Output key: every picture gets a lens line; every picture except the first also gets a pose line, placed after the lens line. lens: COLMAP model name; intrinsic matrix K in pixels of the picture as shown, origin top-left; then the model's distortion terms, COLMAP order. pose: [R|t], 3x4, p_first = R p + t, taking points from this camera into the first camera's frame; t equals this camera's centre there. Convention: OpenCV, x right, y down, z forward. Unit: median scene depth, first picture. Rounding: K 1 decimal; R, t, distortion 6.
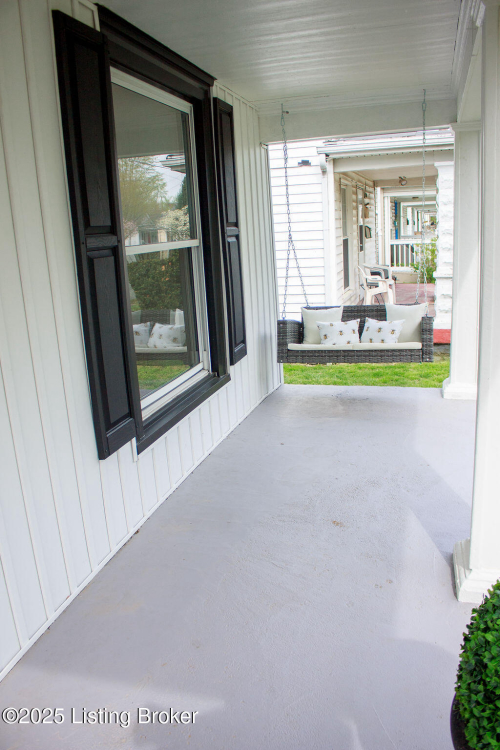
lens RADIAL K [[615.6, 0, 250.5], [0, 615.6, 387.7], [0, 0, 1]] dist [-0.126557, 0.000552]
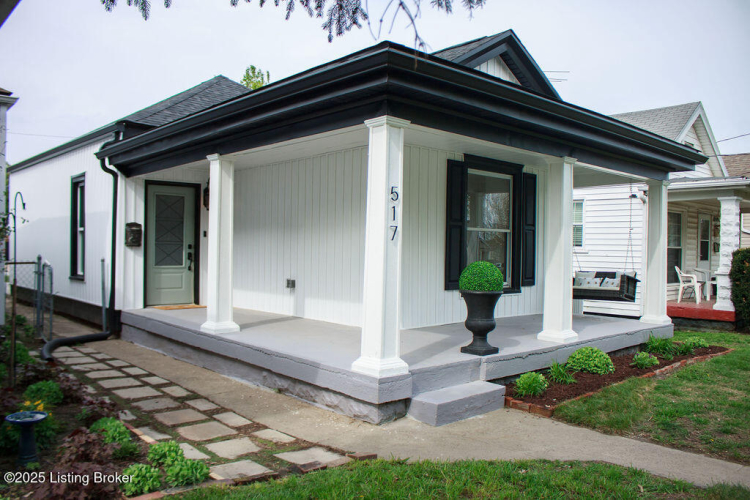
lens RADIAL K [[615.6, 0, 375.0], [0, 615.6, 250.0], [0, 0, 1]] dist [-0.126557, 0.000552]
pose [[0.848797, 0.070198, -0.524038, 0.686665], [-0.194195, 0.963263, -0.185508, 0.362000], [0.491764, 0.259225, 0.831247, -1.170300]]
